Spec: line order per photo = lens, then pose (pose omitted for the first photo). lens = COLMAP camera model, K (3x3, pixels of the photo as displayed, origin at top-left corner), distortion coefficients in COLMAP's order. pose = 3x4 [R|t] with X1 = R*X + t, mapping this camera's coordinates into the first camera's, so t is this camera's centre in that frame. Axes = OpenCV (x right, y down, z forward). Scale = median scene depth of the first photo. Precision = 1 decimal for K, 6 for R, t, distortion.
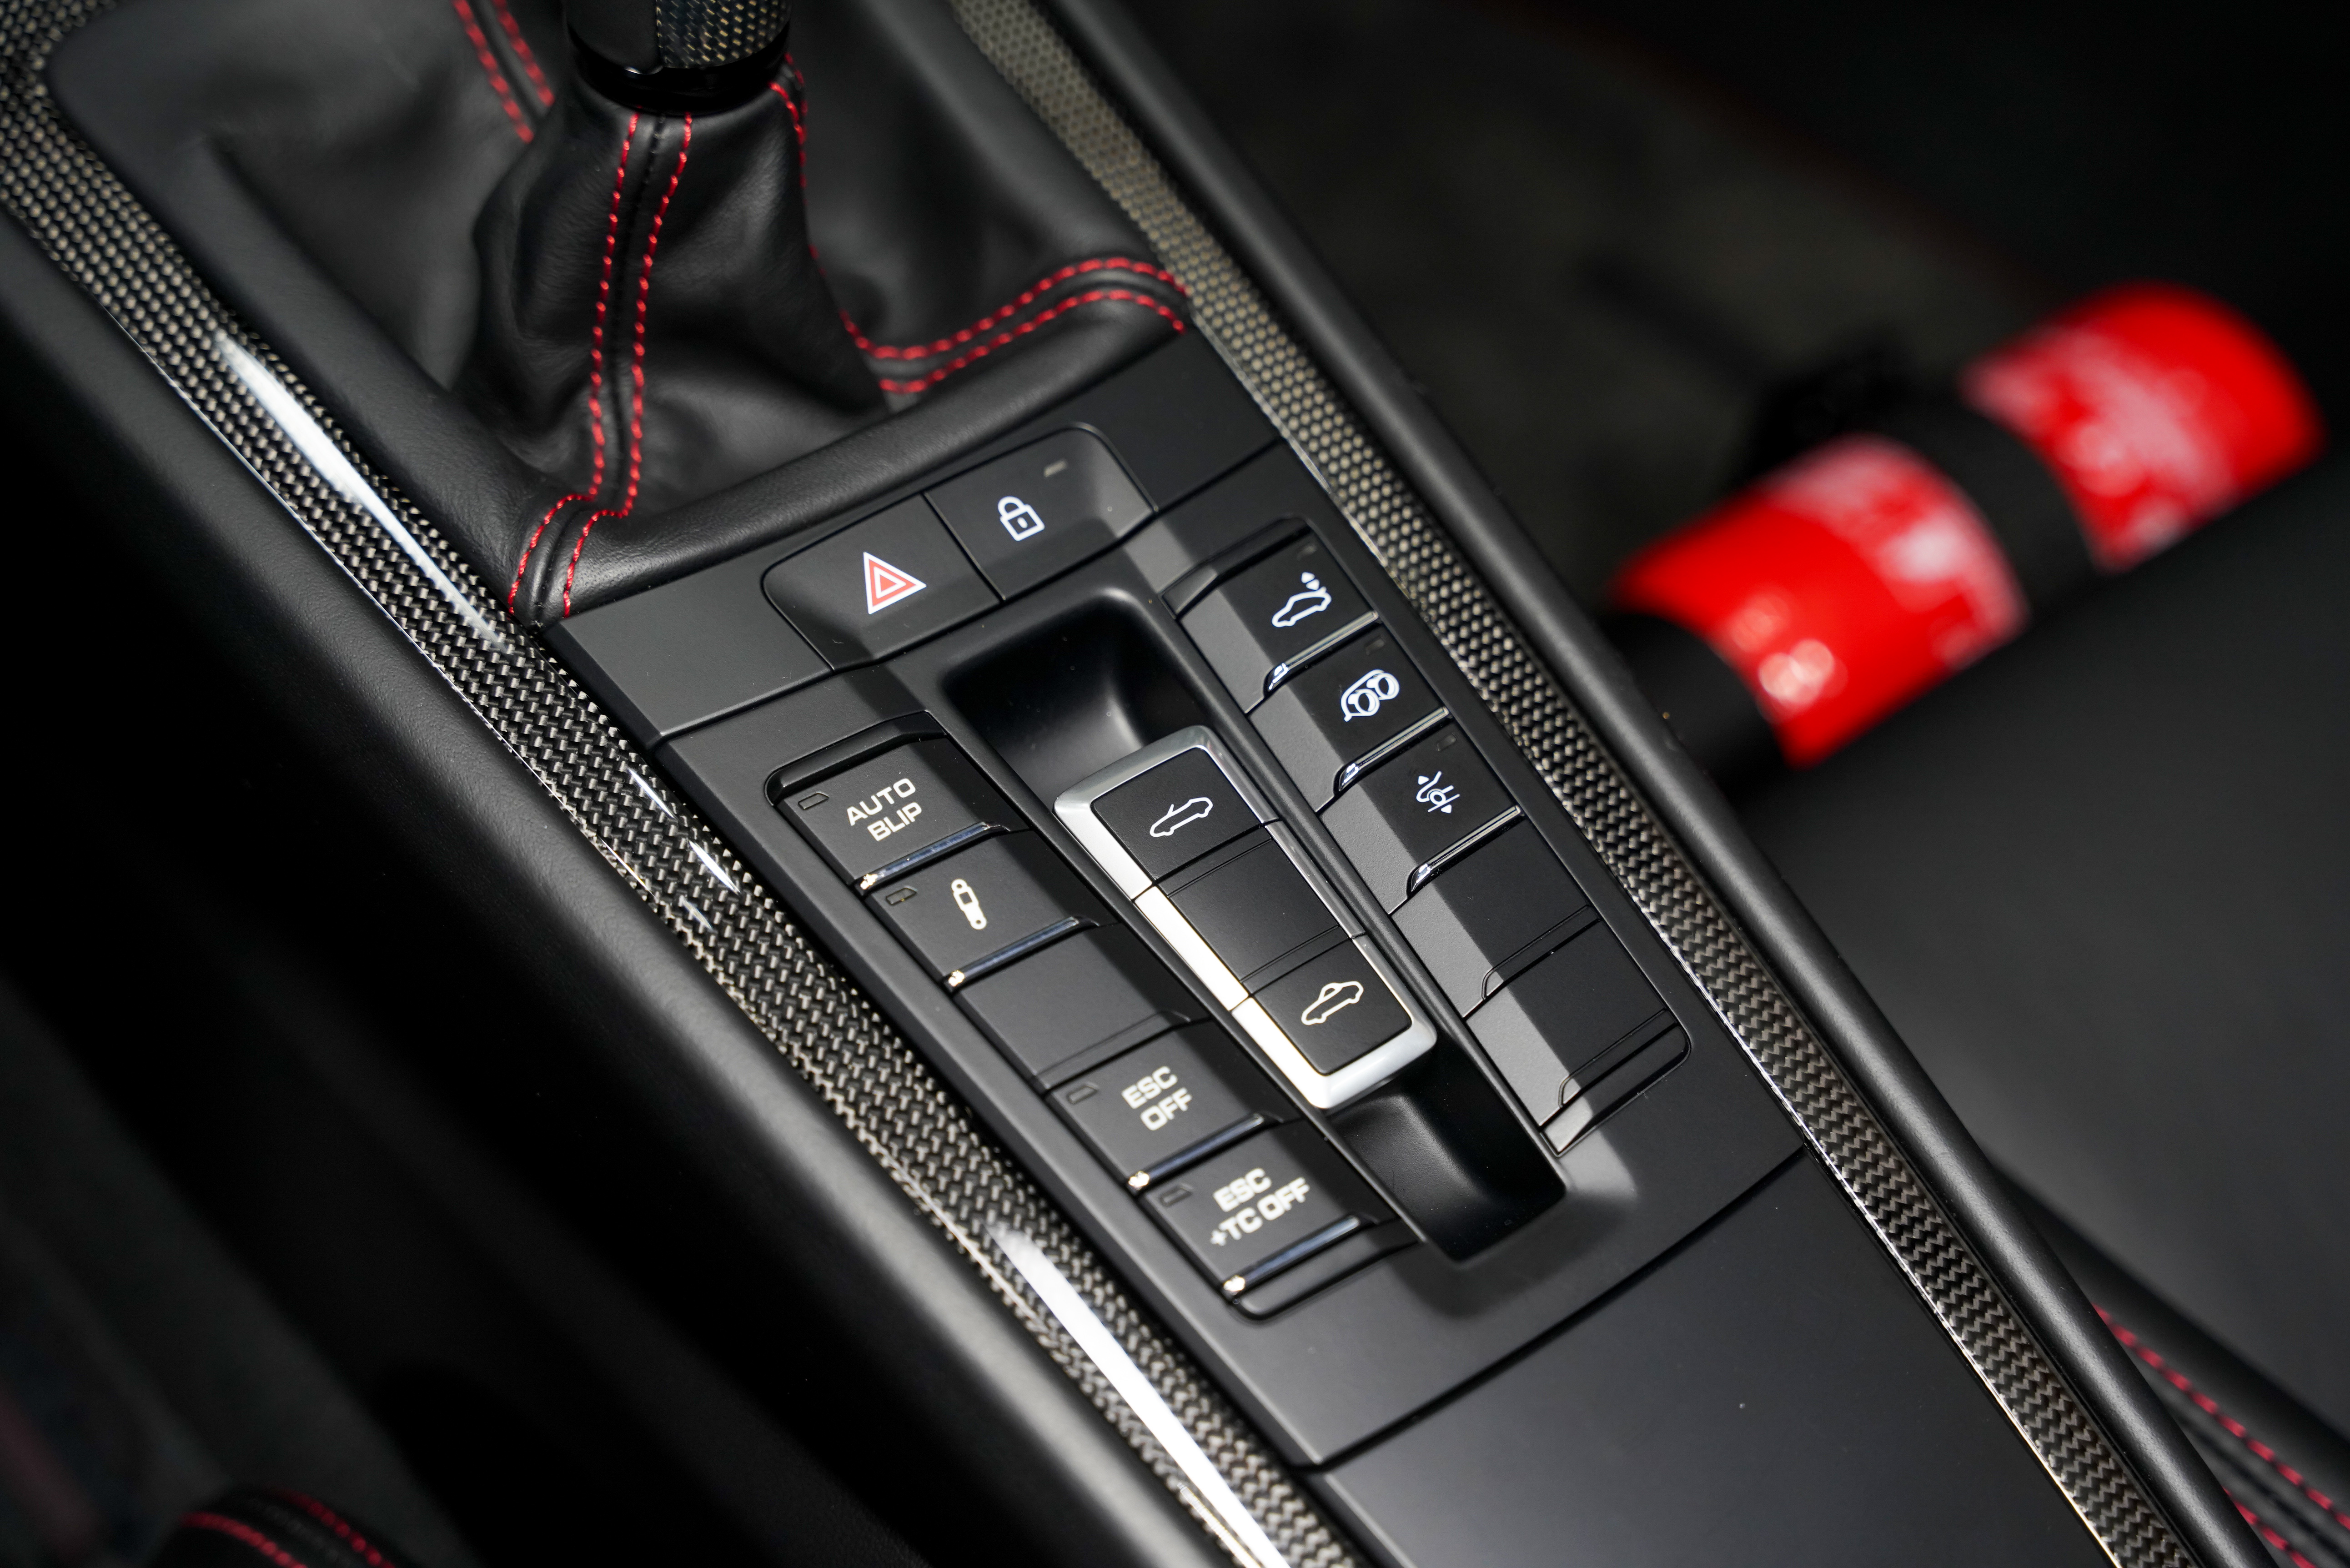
lens RADIAL K [[3779.3, 0, 1175.0], [0, 3779.3, 784.0], [0, 0, 1]] dist [0.038706, 0.164035]
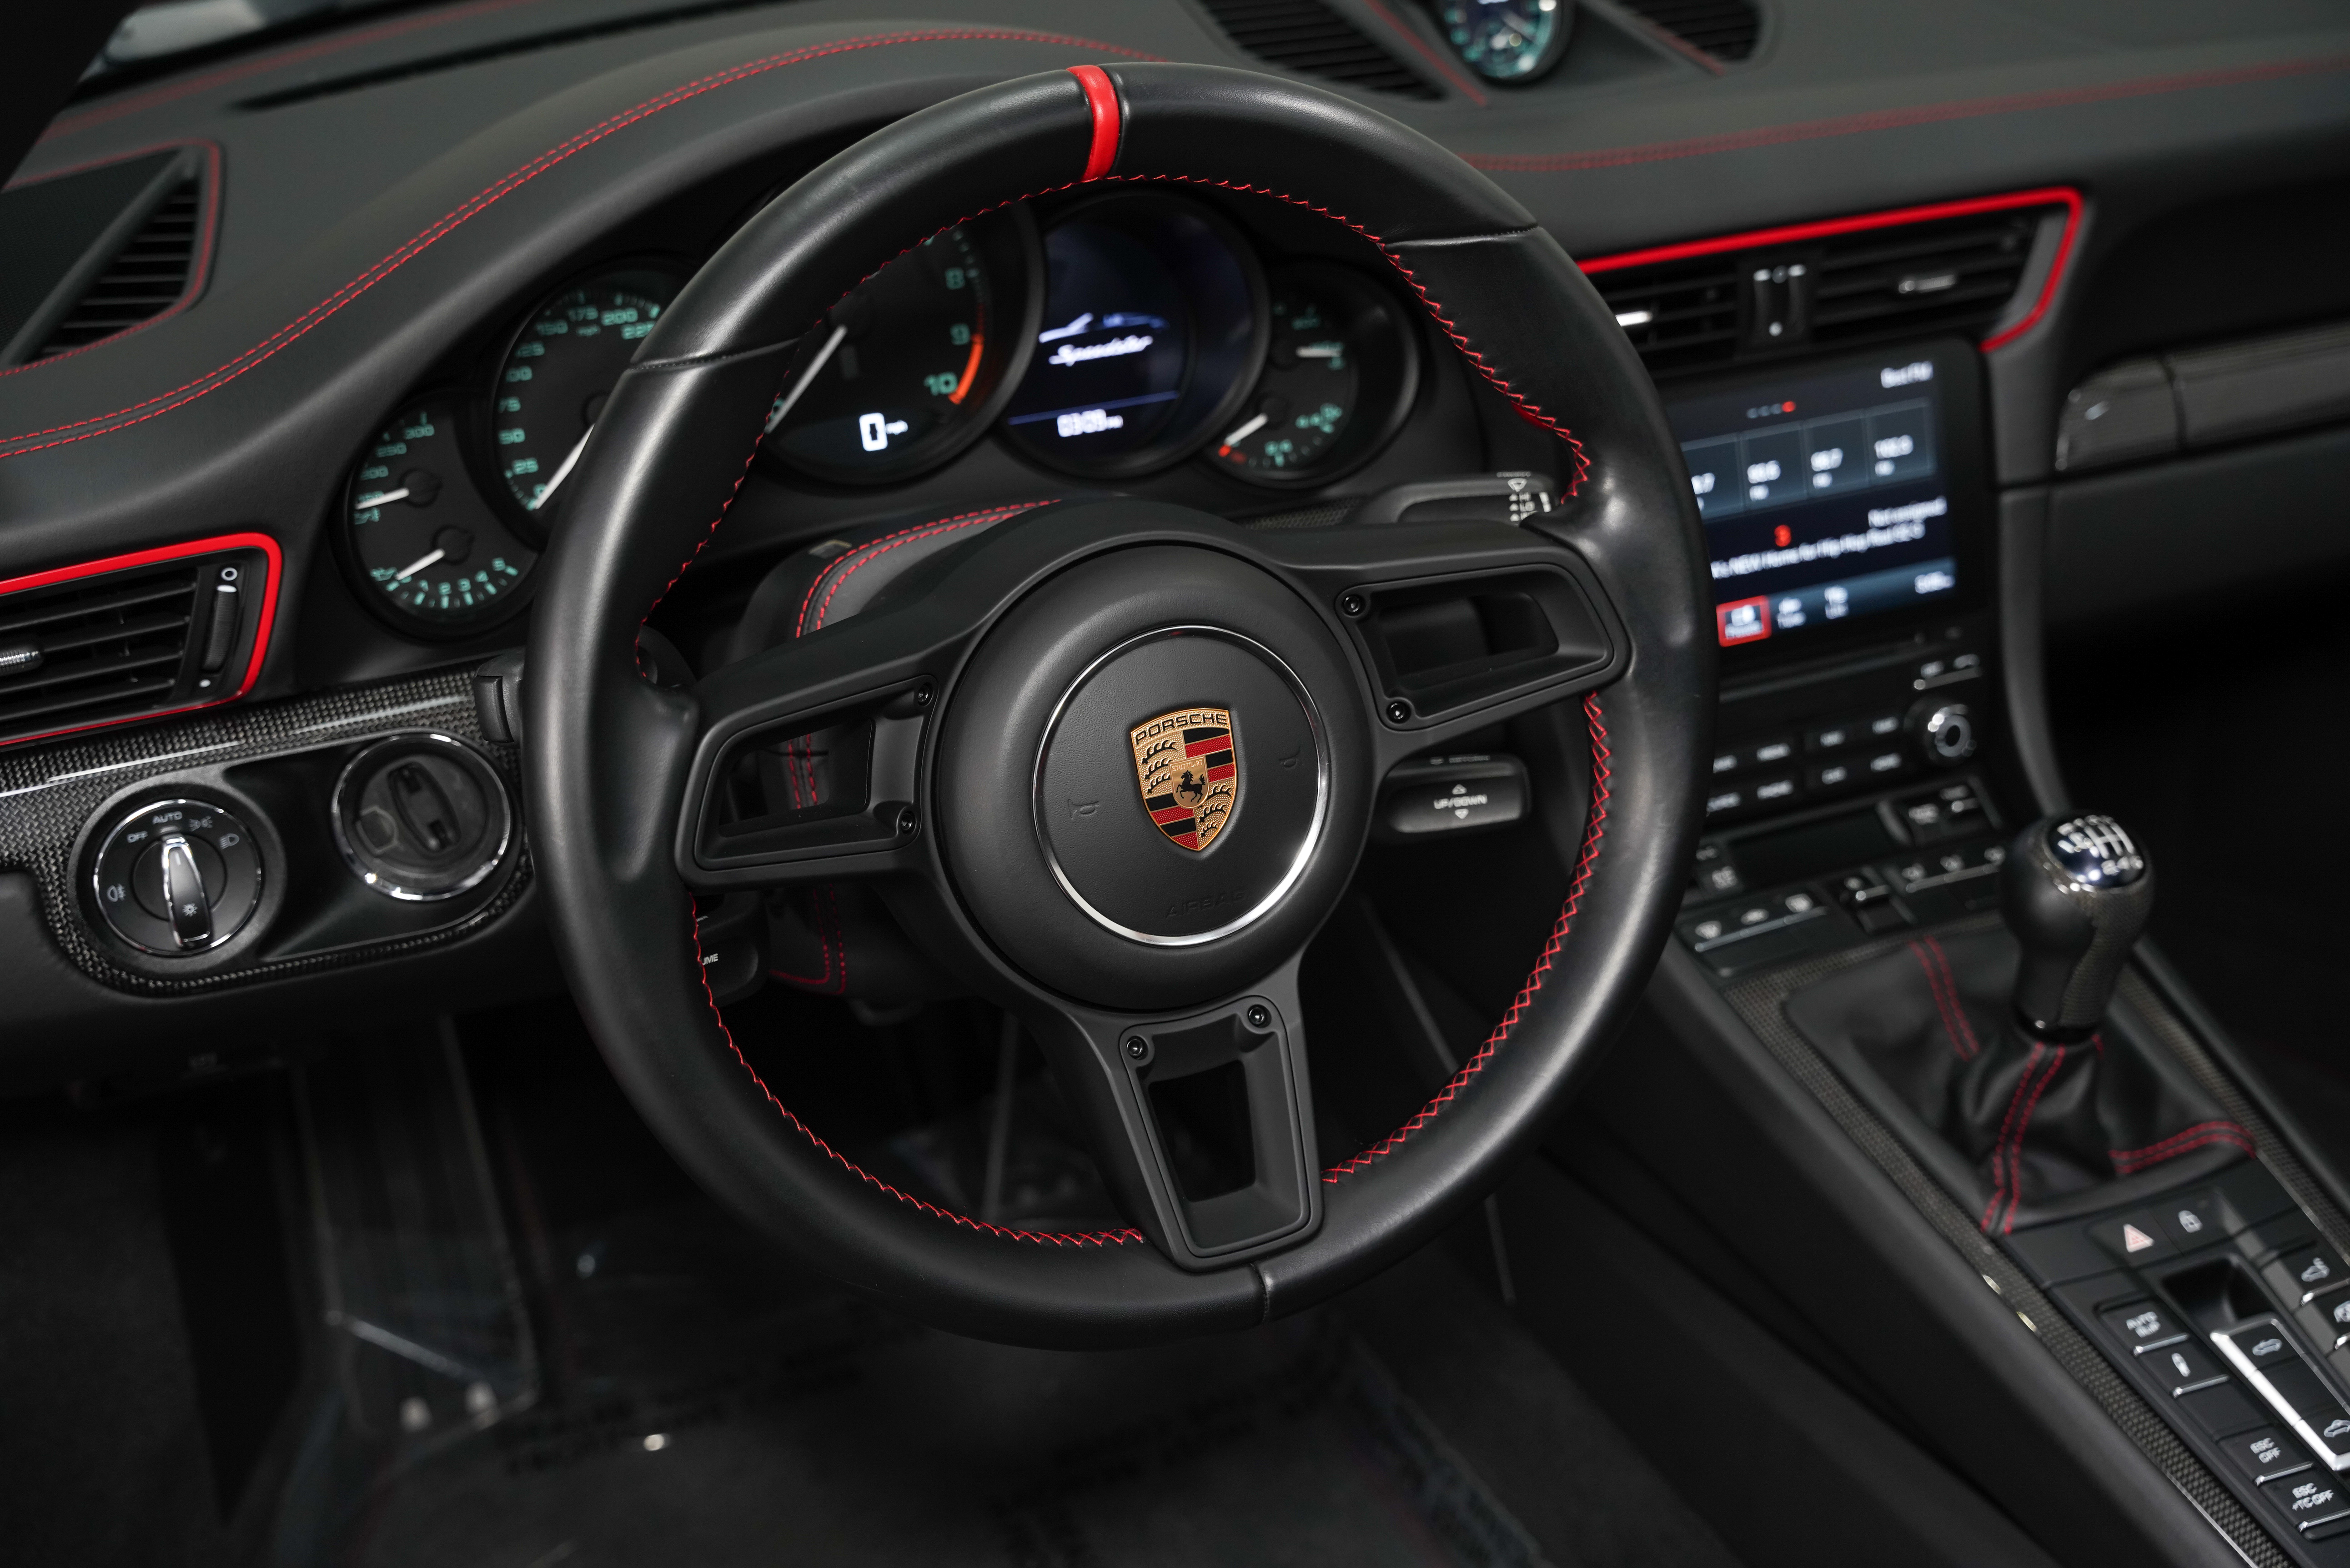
lens RADIAL K [[2982.9, 0, 1180.7], [0, 2982.9, 791.6], [0, 0, 1]] dist [-0.009915, 0.337024]
pose [[0.971045, 0.076916, -0.226175, -0.260047], [-0.136646, 0.955411, -0.261759, 0.261972], [0.195957, 0.285085, 0.938258, -1.024017]]
